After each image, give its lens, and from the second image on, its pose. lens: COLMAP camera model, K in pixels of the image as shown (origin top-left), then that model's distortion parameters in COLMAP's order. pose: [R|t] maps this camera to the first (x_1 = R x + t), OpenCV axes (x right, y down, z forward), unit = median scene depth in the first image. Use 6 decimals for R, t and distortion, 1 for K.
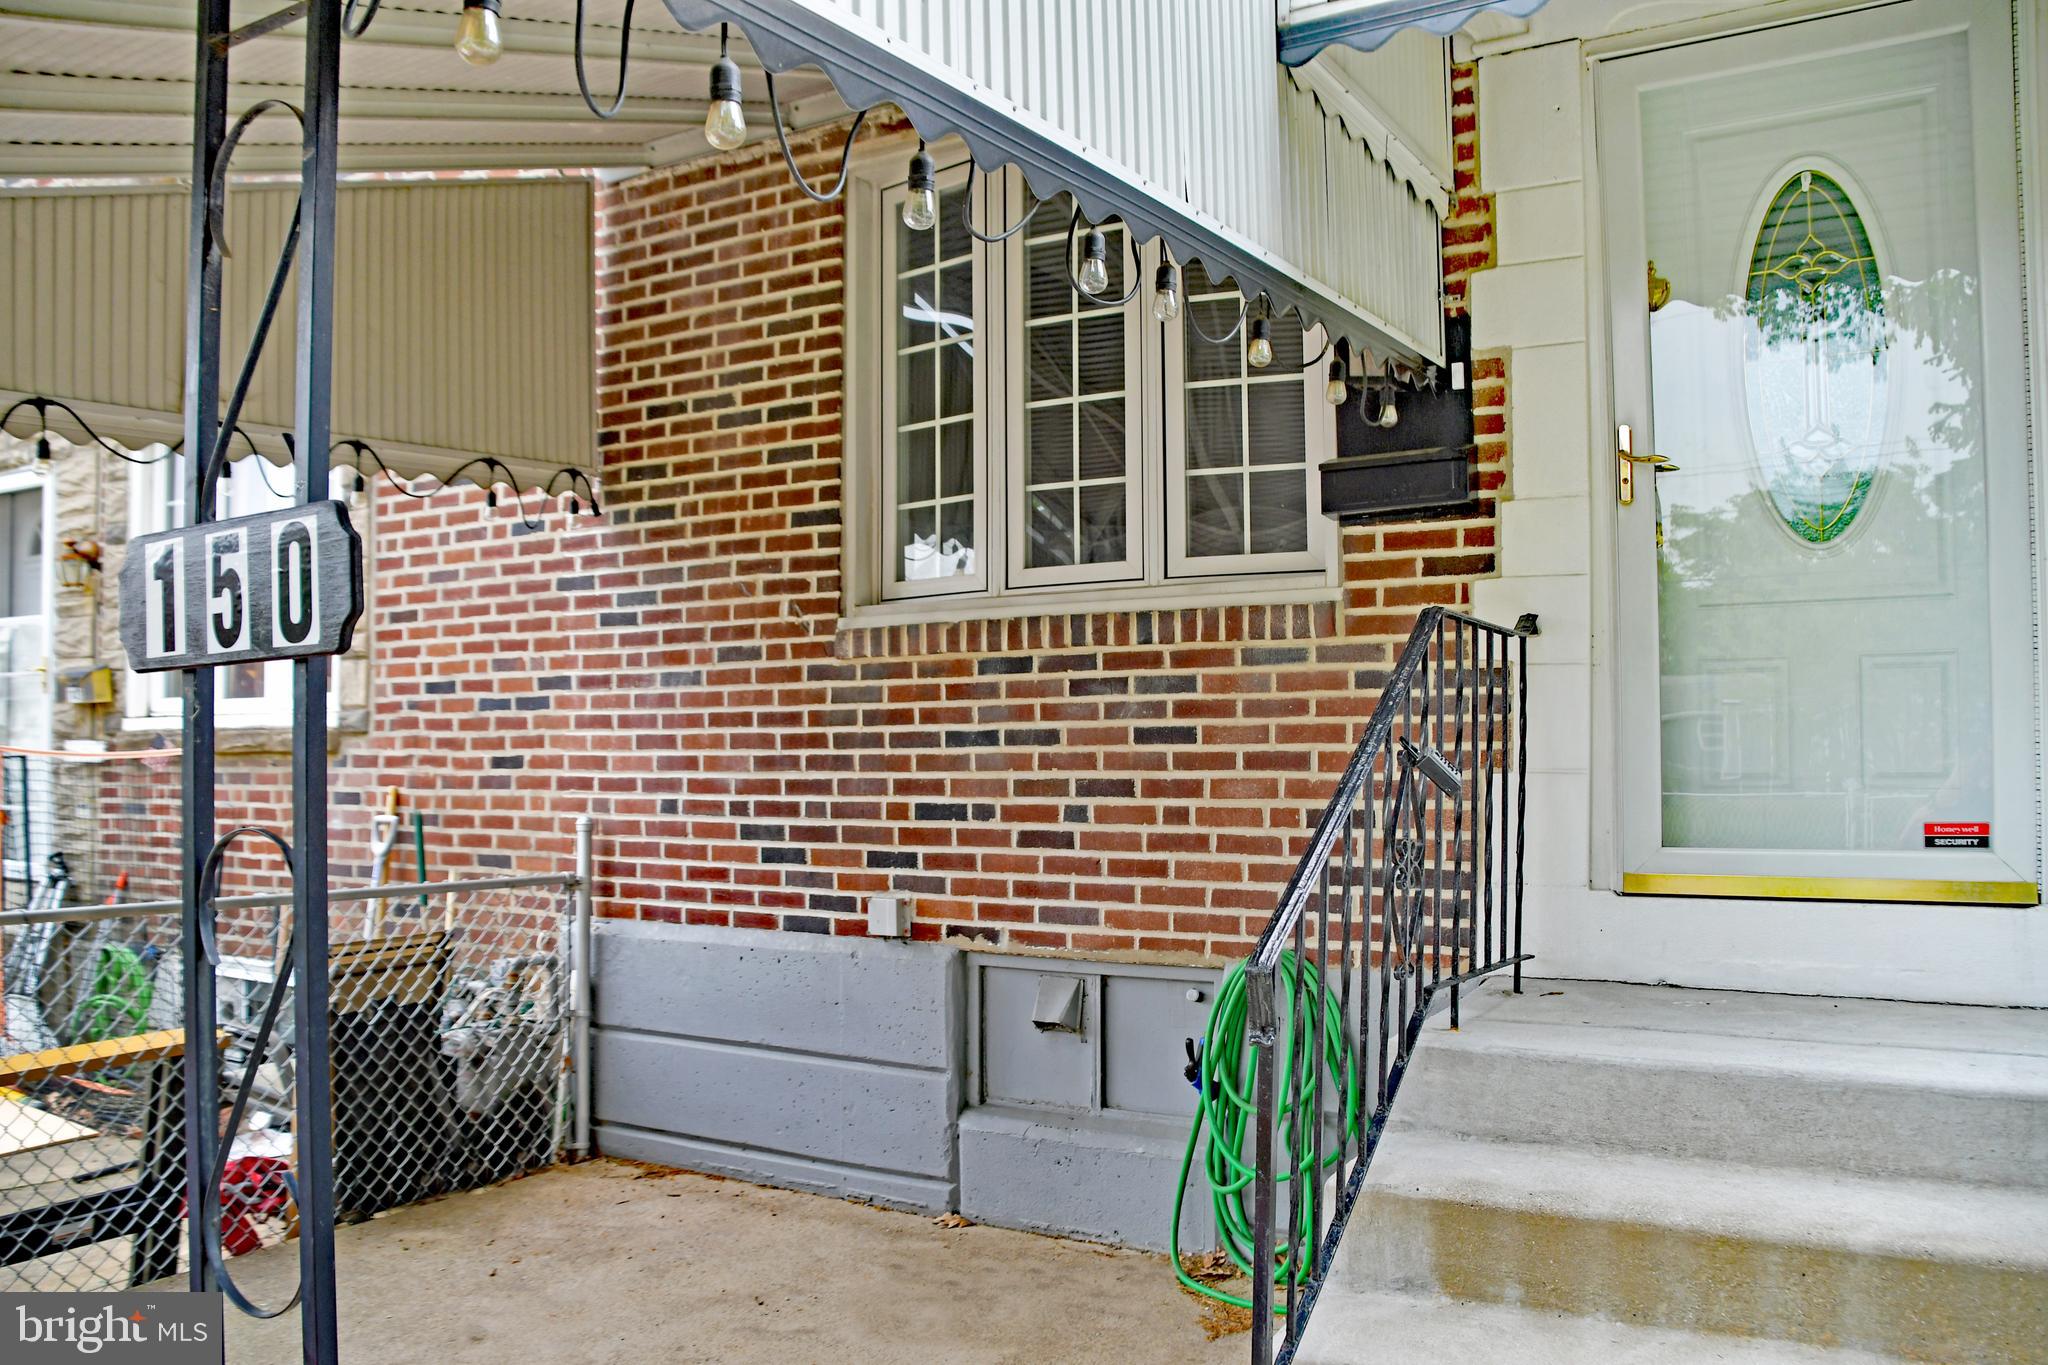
lens RADIAL K [[1644.1, 0, 1020.8], [0, 1644.1, 701.1], [0, 0, 1]] dist [-0.099902, 0.002941]
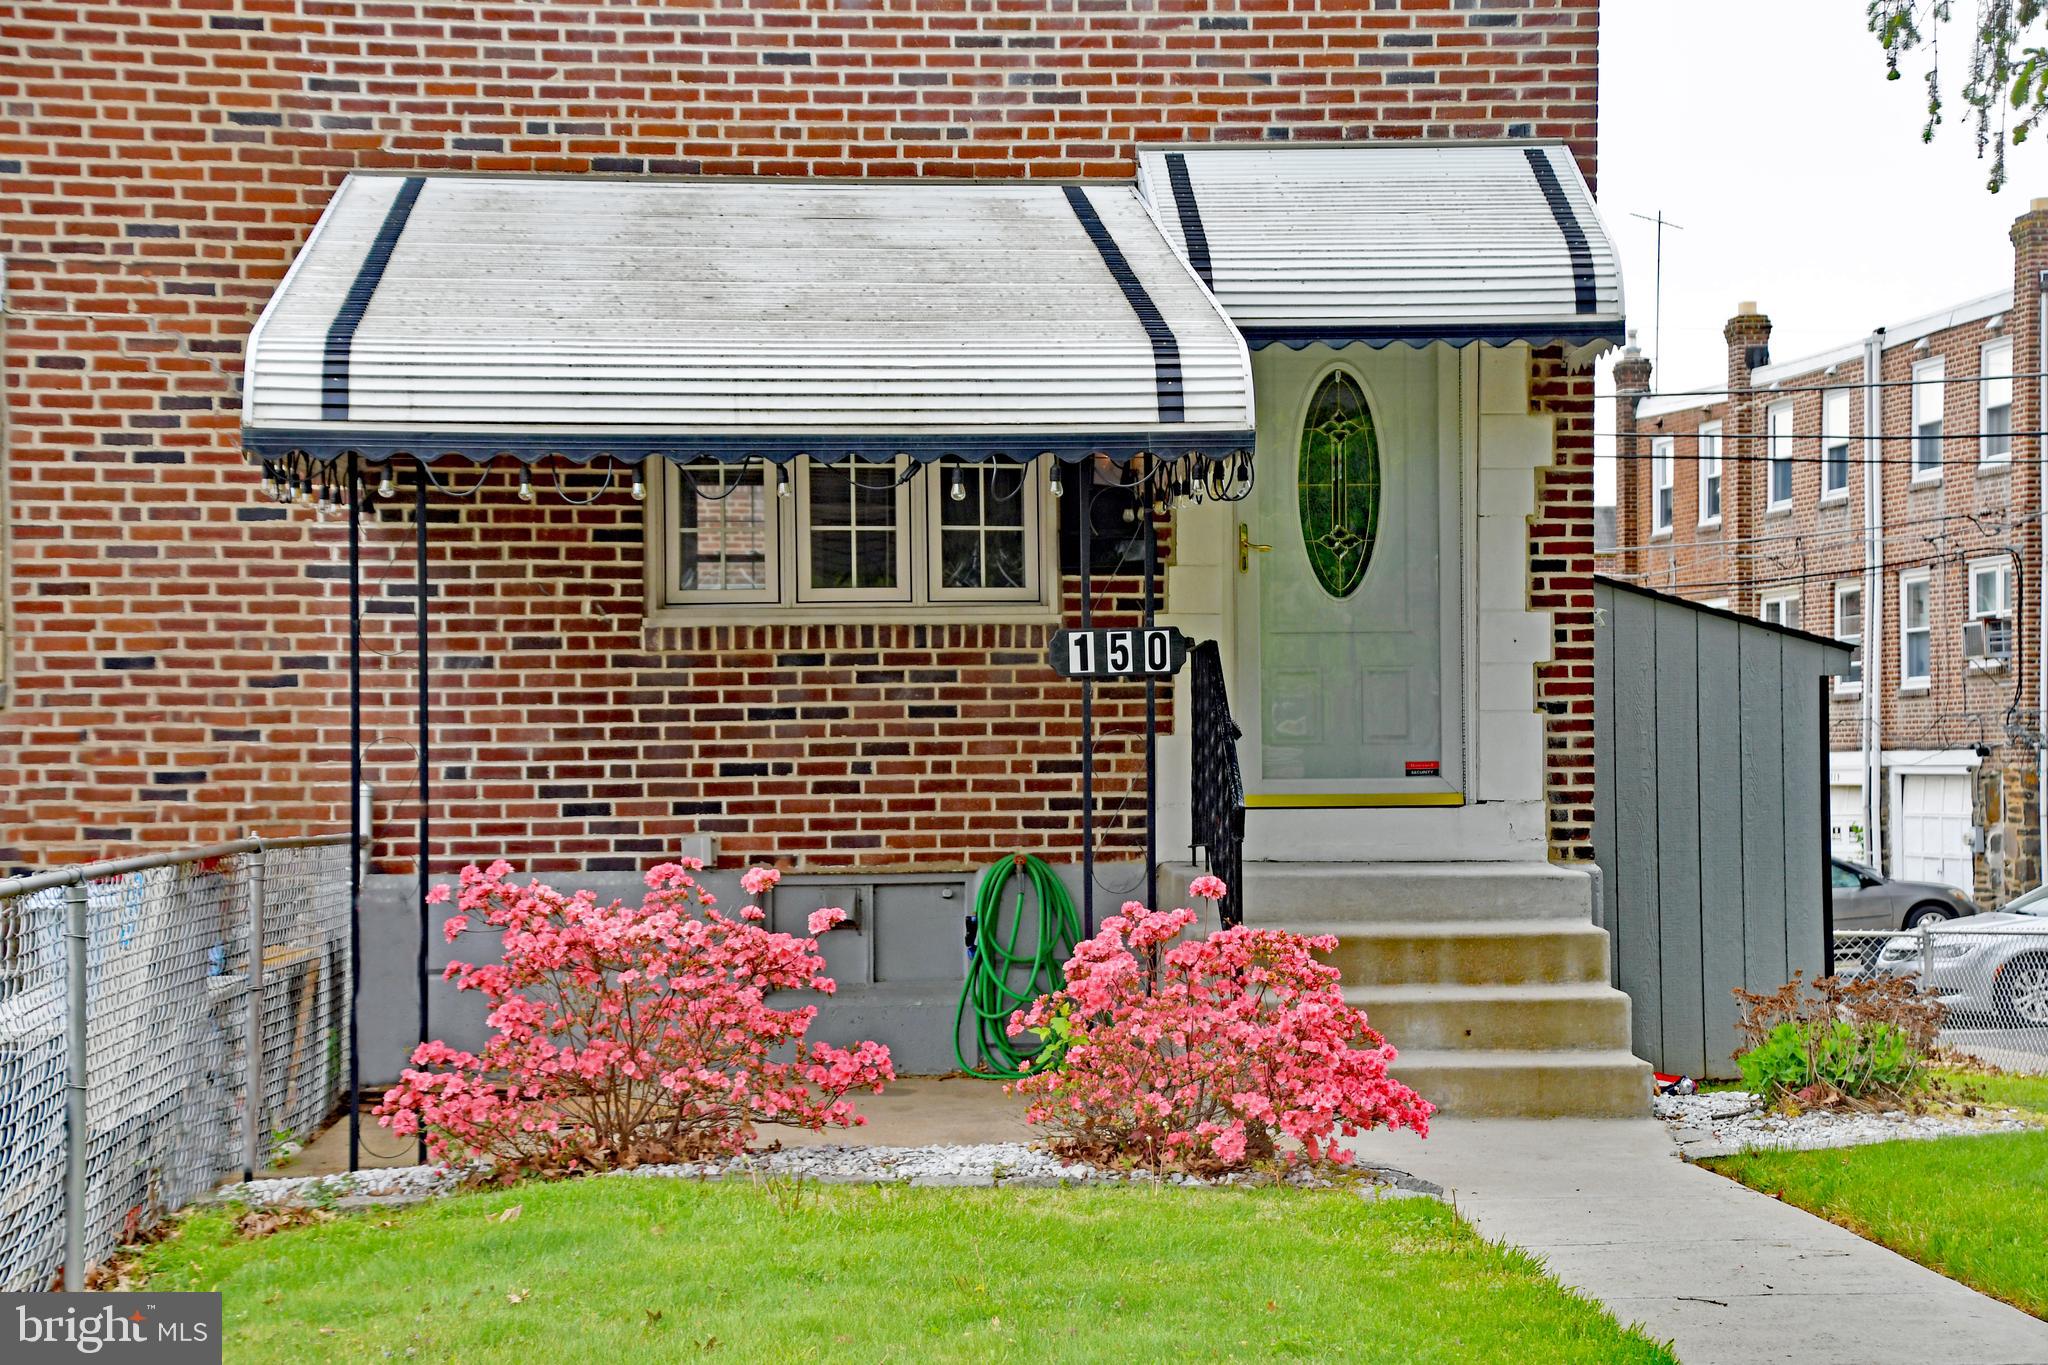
lens RADIAL K [[3791.3, 0, 1035.3], [0, 3791.3, 720.2], [0, 0, 1]] dist [0.608410, 0.000000]
pose [[0.805283, 0.005671, 0.592863, -1.709359], [-0.012085, 0.999903, 0.006851, 0.004175], [-0.592767, -0.012682, 0.805274, -1.631427]]
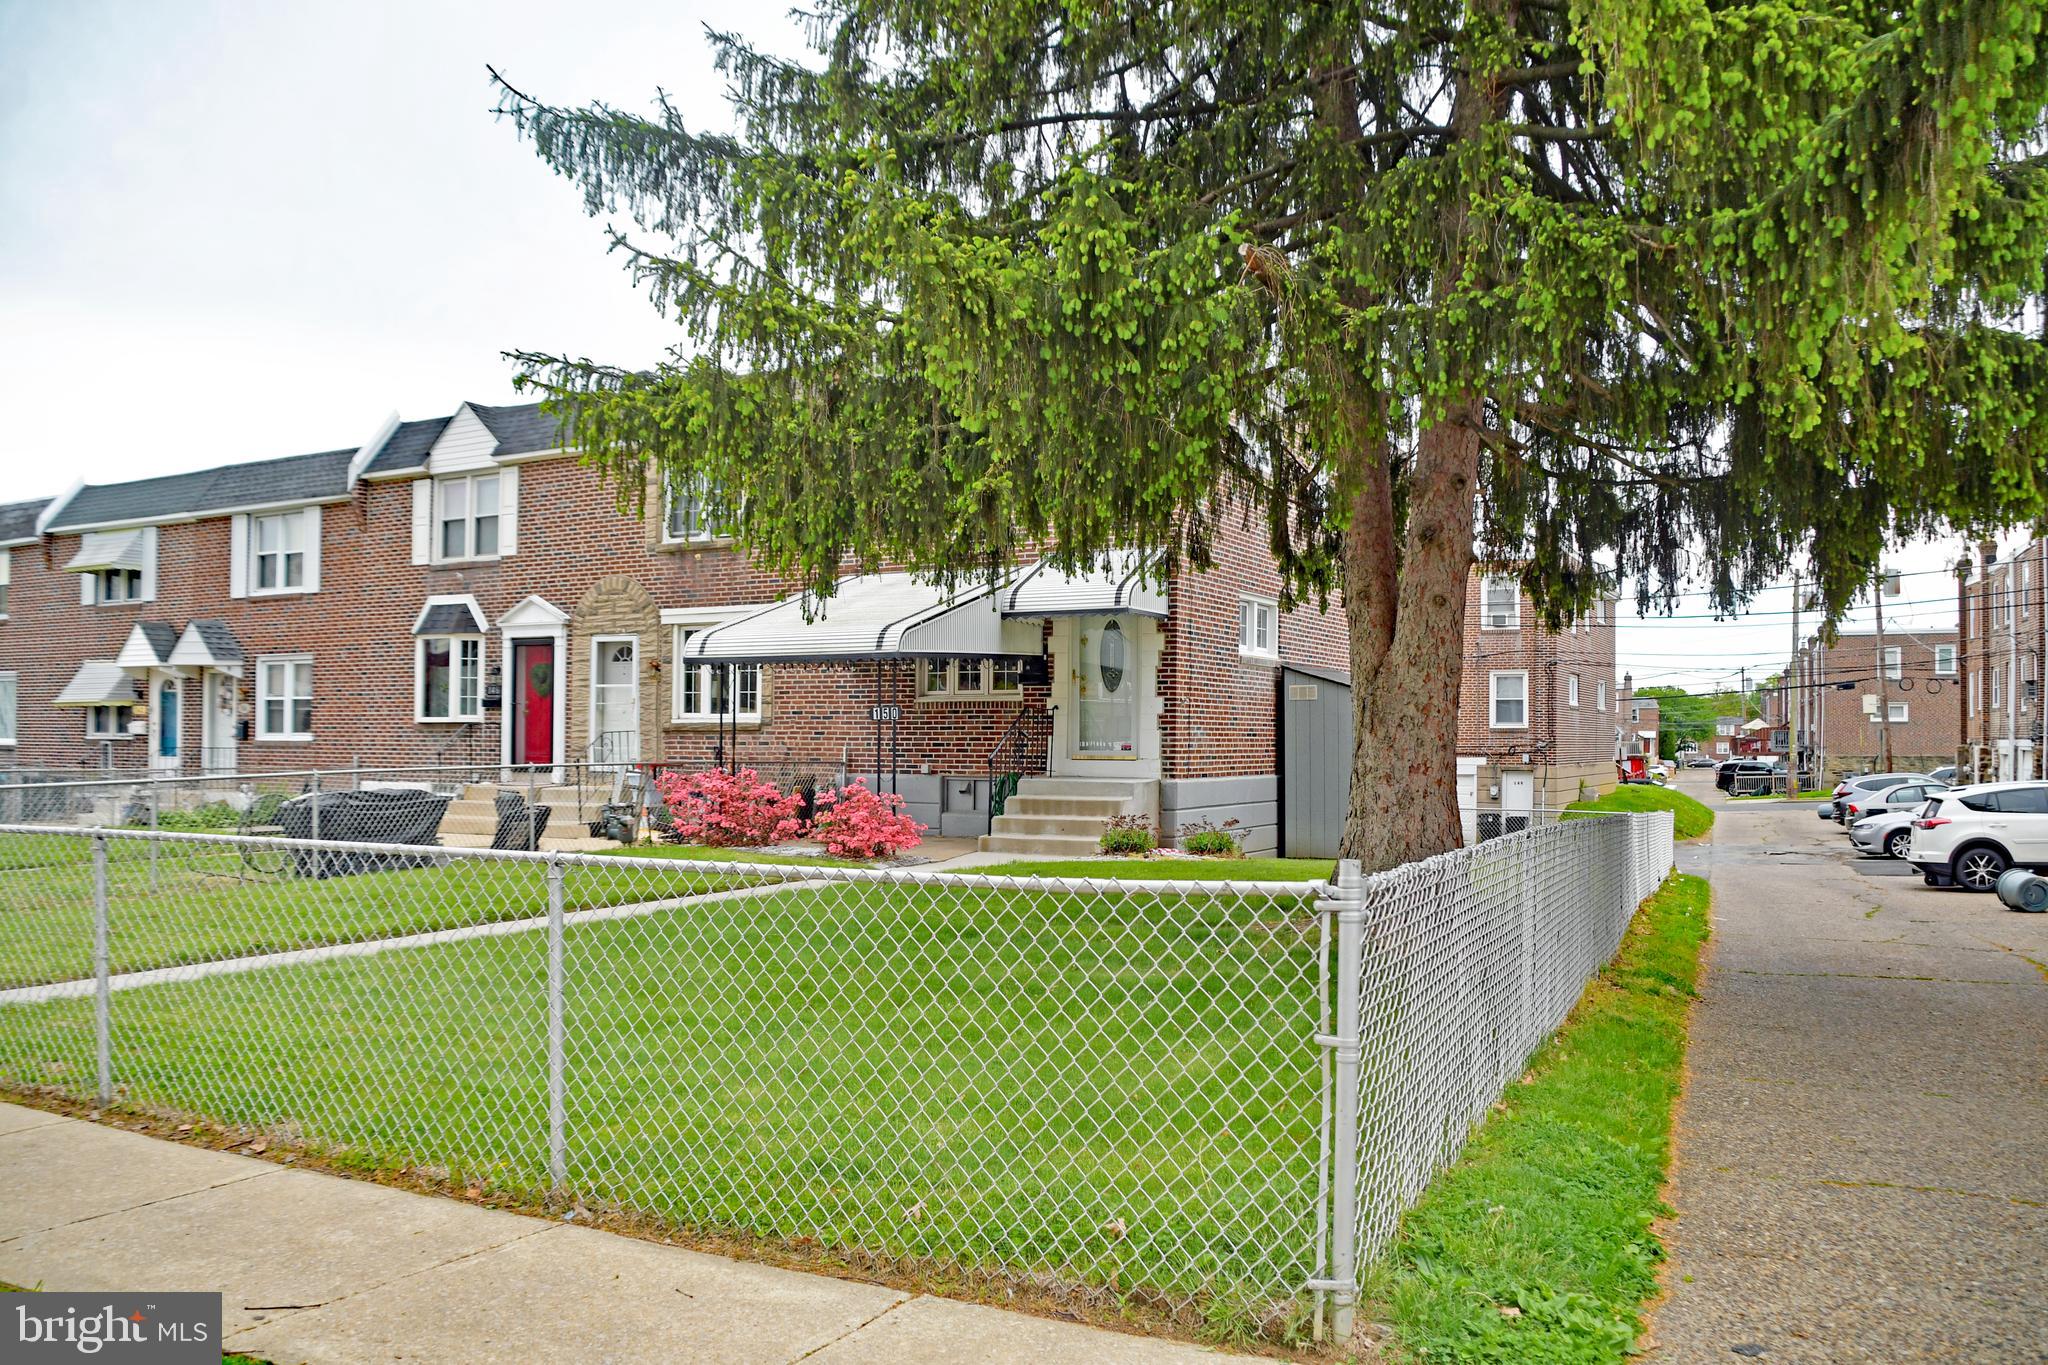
lens RADIAL K [[1644.1, 0, 1022.0], [0, 1644.1, 688.2], [0, 0, 1]] dist [-0.099902, 0.002941]
pose [[0.998823, 0.011423, 0.047130, -0.034615], [-0.011326, 0.999933, -0.002332, -0.078208], [-0.047153, 0.001796, 0.998886, -3.492895]]
